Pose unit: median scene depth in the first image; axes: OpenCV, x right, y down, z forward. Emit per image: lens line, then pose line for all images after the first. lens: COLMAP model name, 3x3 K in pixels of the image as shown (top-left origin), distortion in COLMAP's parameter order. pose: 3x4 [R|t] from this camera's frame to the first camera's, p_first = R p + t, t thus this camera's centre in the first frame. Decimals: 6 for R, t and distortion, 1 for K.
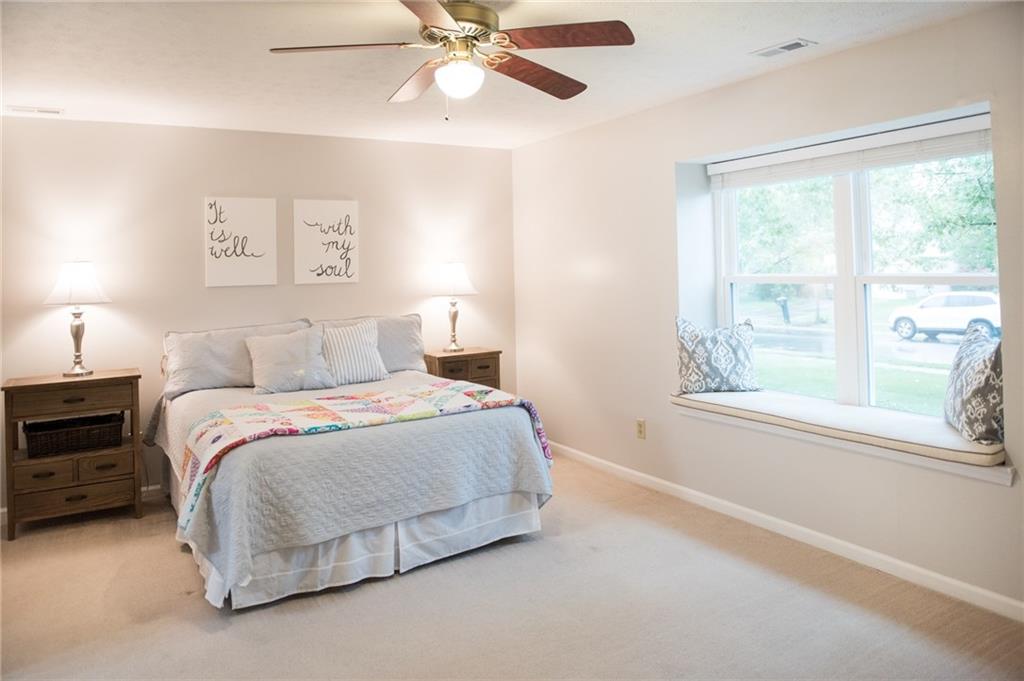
lens RADIAL K [[762.9, 0, 510.4], [0, 762.9, 242.5], [0, 0, 1]] dist [-0.034376, -0.000872]
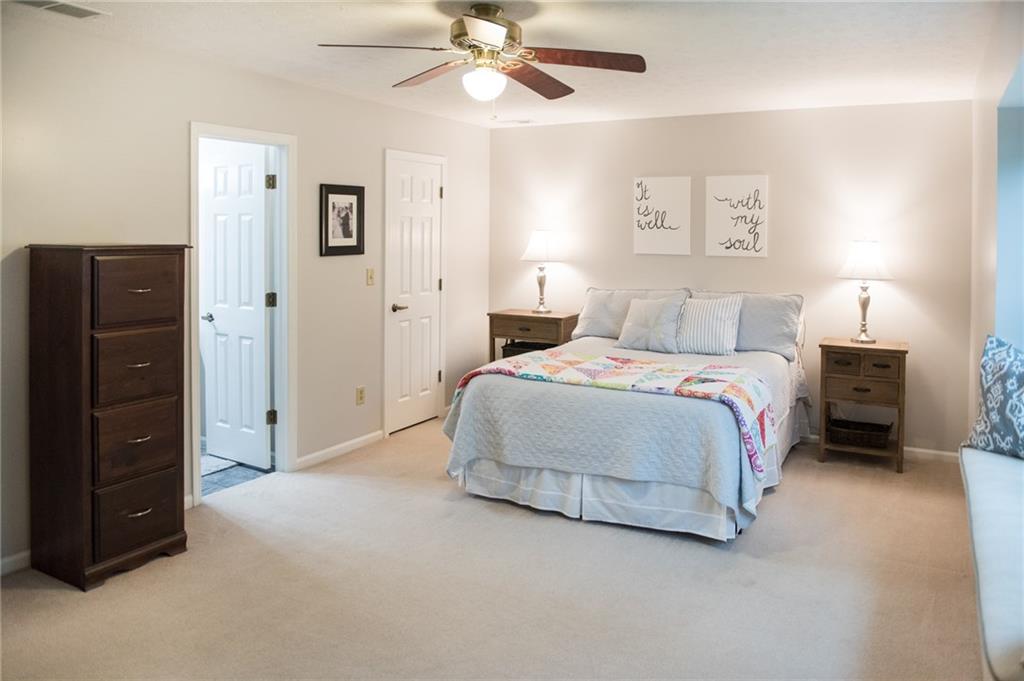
lens RADIAL K [[716.5, 0, 500.6], [0, 716.5, 241.8], [0, 0, 1]] dist [-0.034072, 0.001283]
pose [[0.493063, 0.041863, -0.868986, 0.548698], [0.005497, 0.998672, 0.051229, -0.021722], [0.869976, -0.030036, 0.492178, 0.308974]]
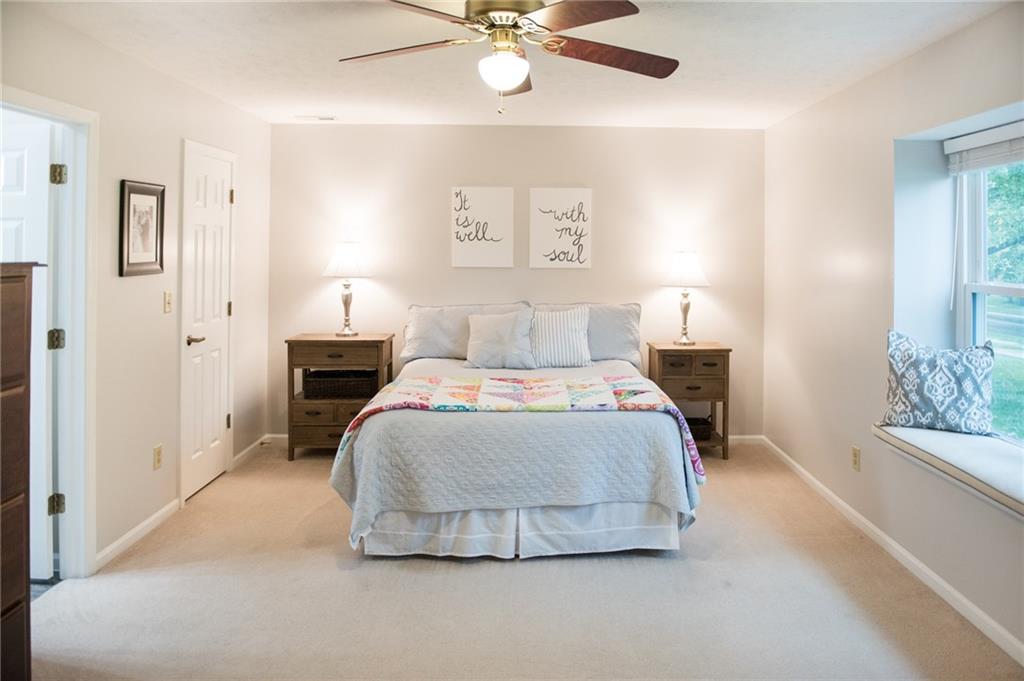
lens RADIAL K [[740.0, 0, 505.4], [0, 740.0, 243.4], [0, 0, 1]] dist [-0.033426, -0.001978]
pose [[0.857394, 0.027767, -0.513911, 0.266254], [-0.012169, 0.999358, 0.033694, -0.016569], [0.514517, -0.022635, 0.857181, 0.119239]]
